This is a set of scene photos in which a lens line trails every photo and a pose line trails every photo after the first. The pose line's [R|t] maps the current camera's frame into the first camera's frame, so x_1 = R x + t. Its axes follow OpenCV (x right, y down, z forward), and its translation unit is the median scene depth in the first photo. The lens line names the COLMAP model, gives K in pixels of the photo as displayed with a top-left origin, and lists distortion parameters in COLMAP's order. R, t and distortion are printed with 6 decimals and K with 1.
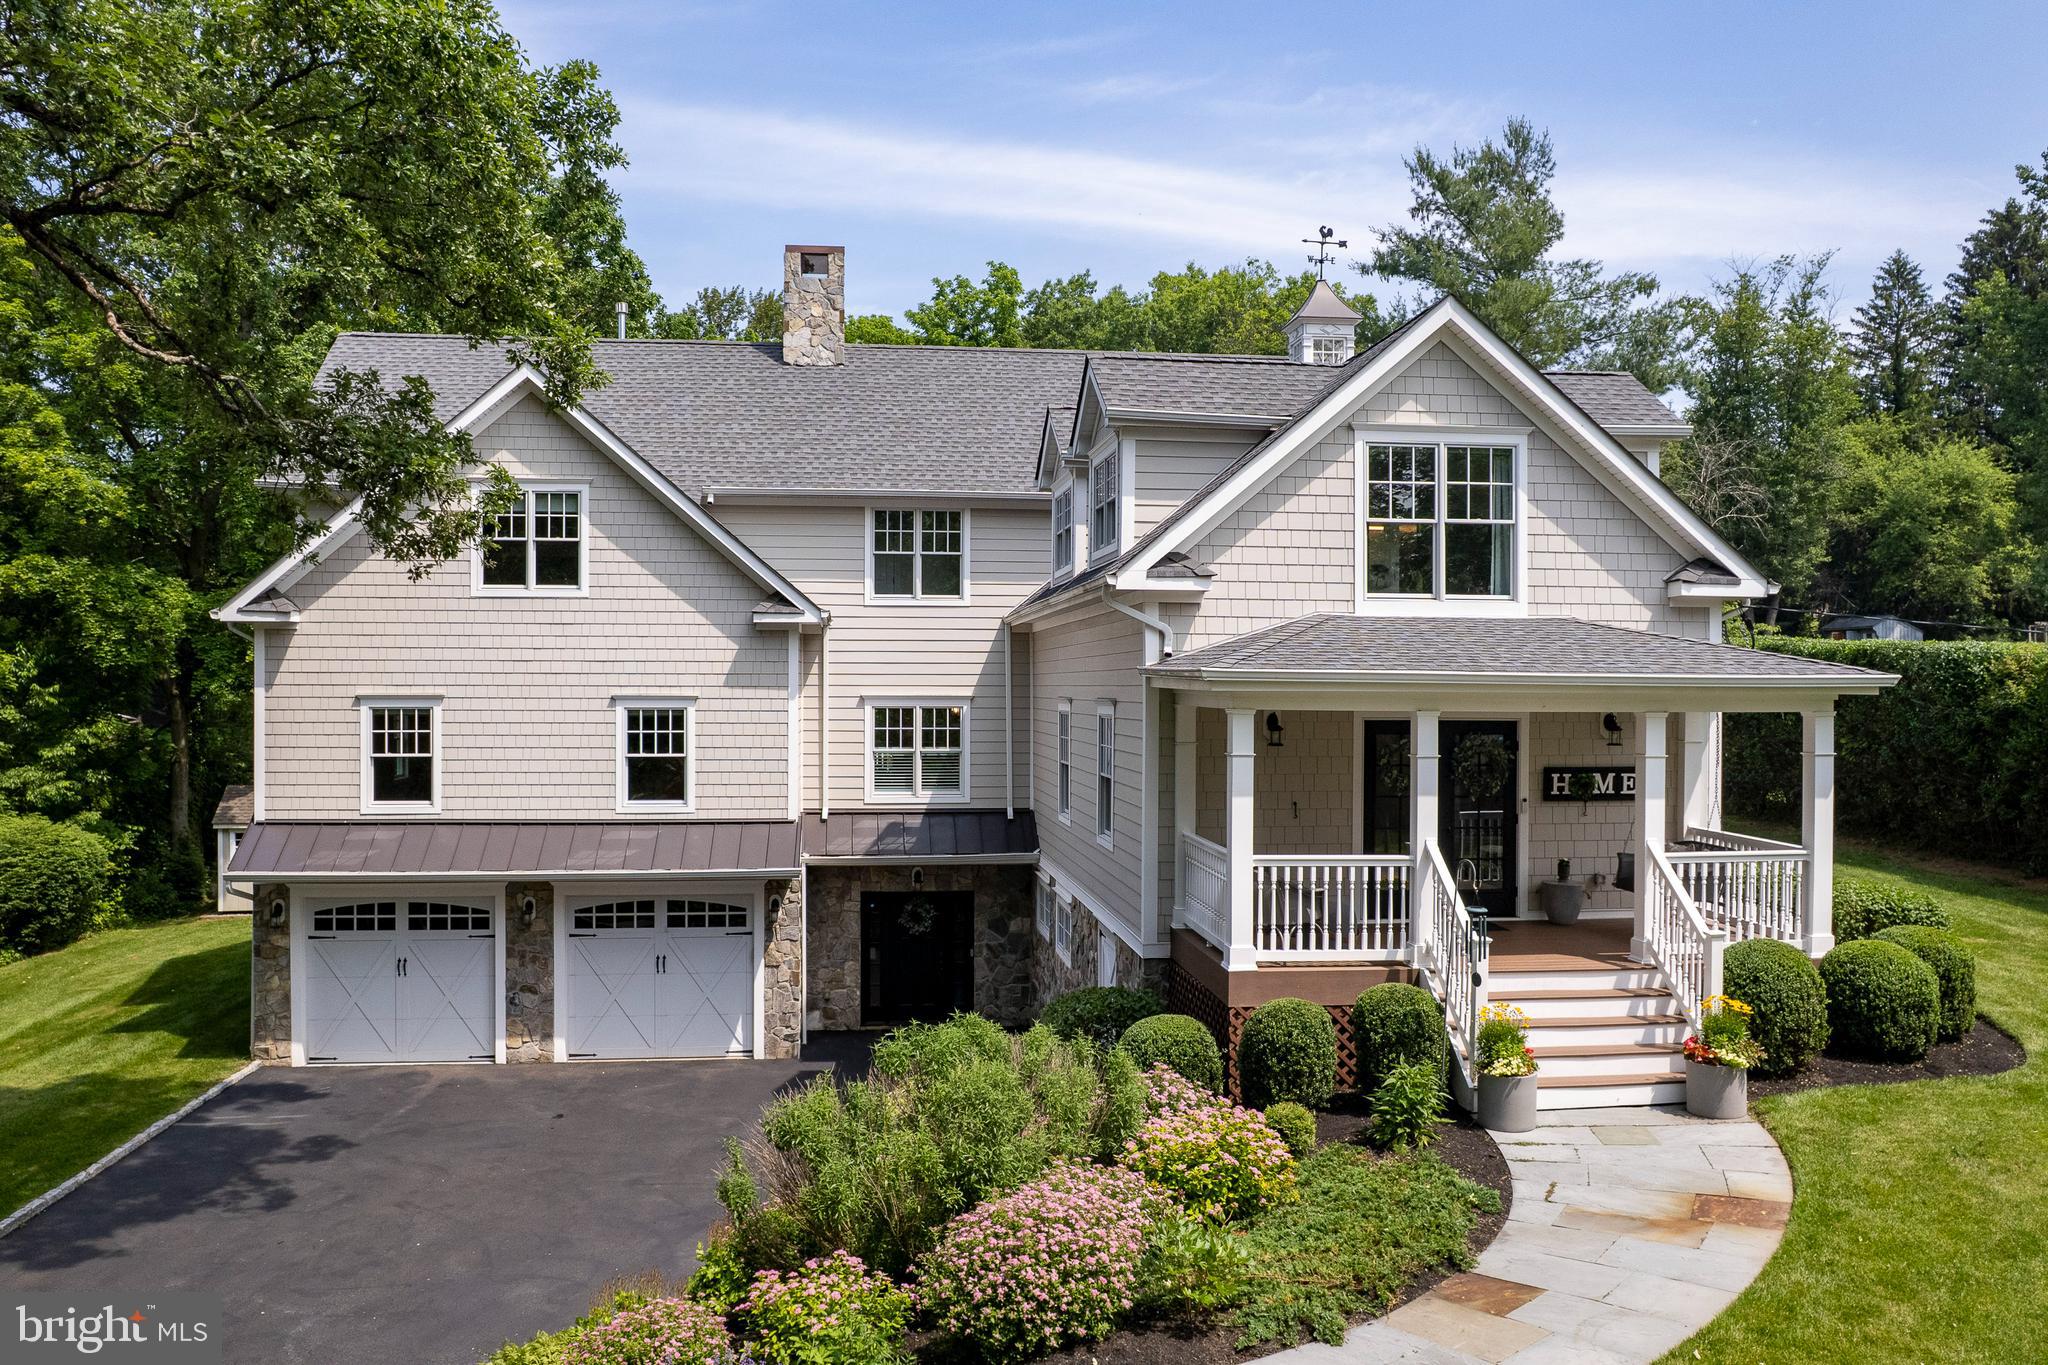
lens RADIAL K [[1394.1, 0, 1062.5], [0, 1394.1, 686.8], [0, 0, 1]] dist [-0.053828, 0.028812]
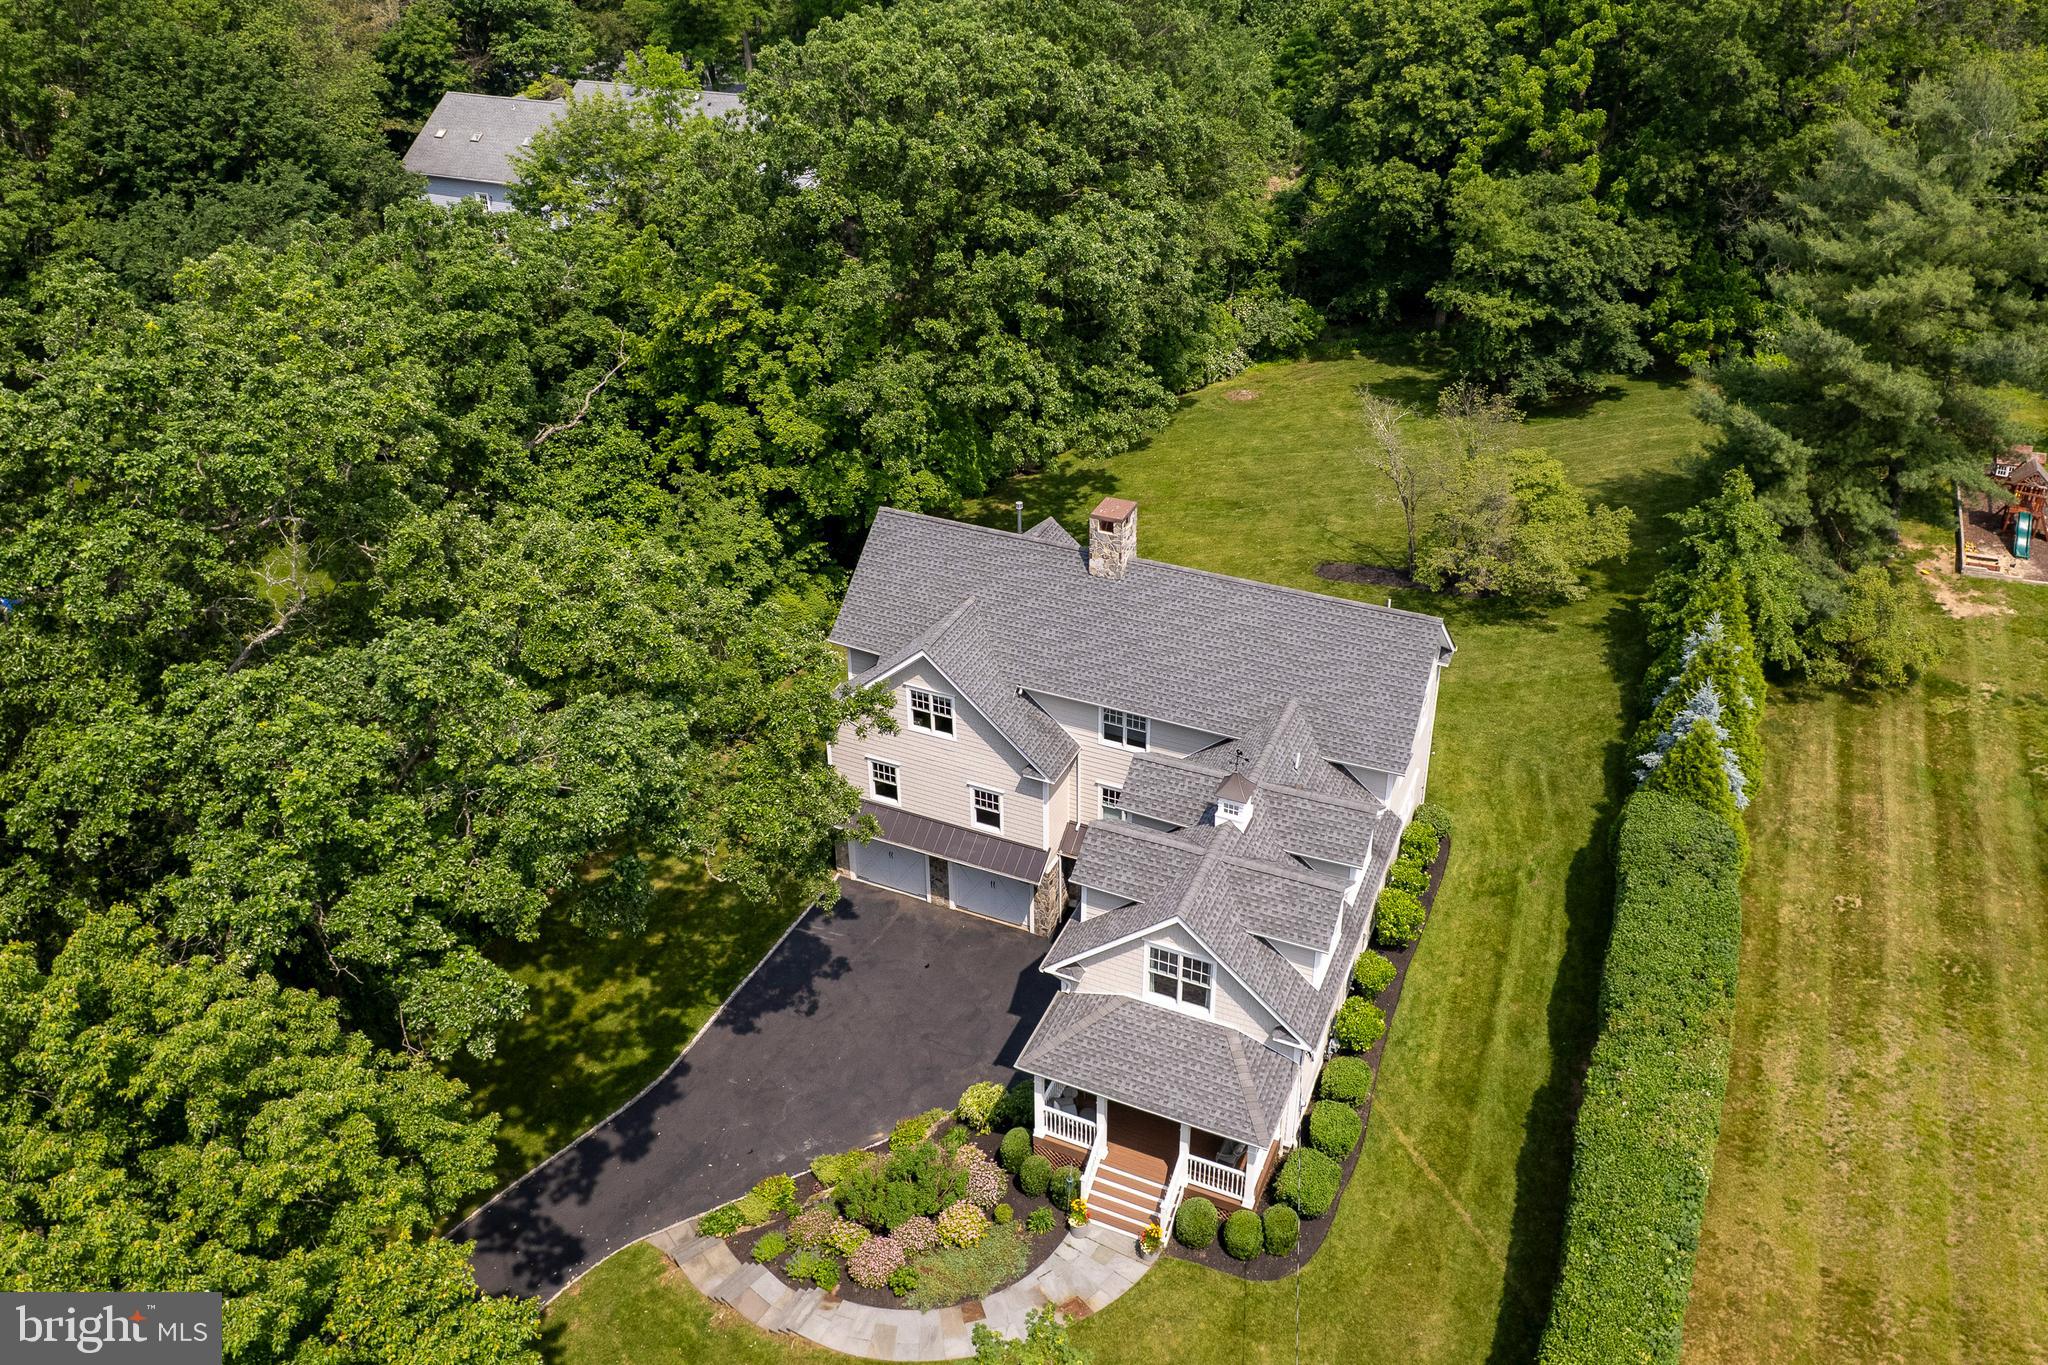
lens RADIAL K [[1383.1, 0, 1071.7], [0, 1383.1, 672.3], [0, 0, 1]] dist [-0.047100, 0.014542]
pose [[0.867694, 0.253643, -0.427518, 0.690825], [-0.009927, 0.868698, 0.495243, -1.218586], [0.496999, -0.425475, 0.756282, -0.459375]]
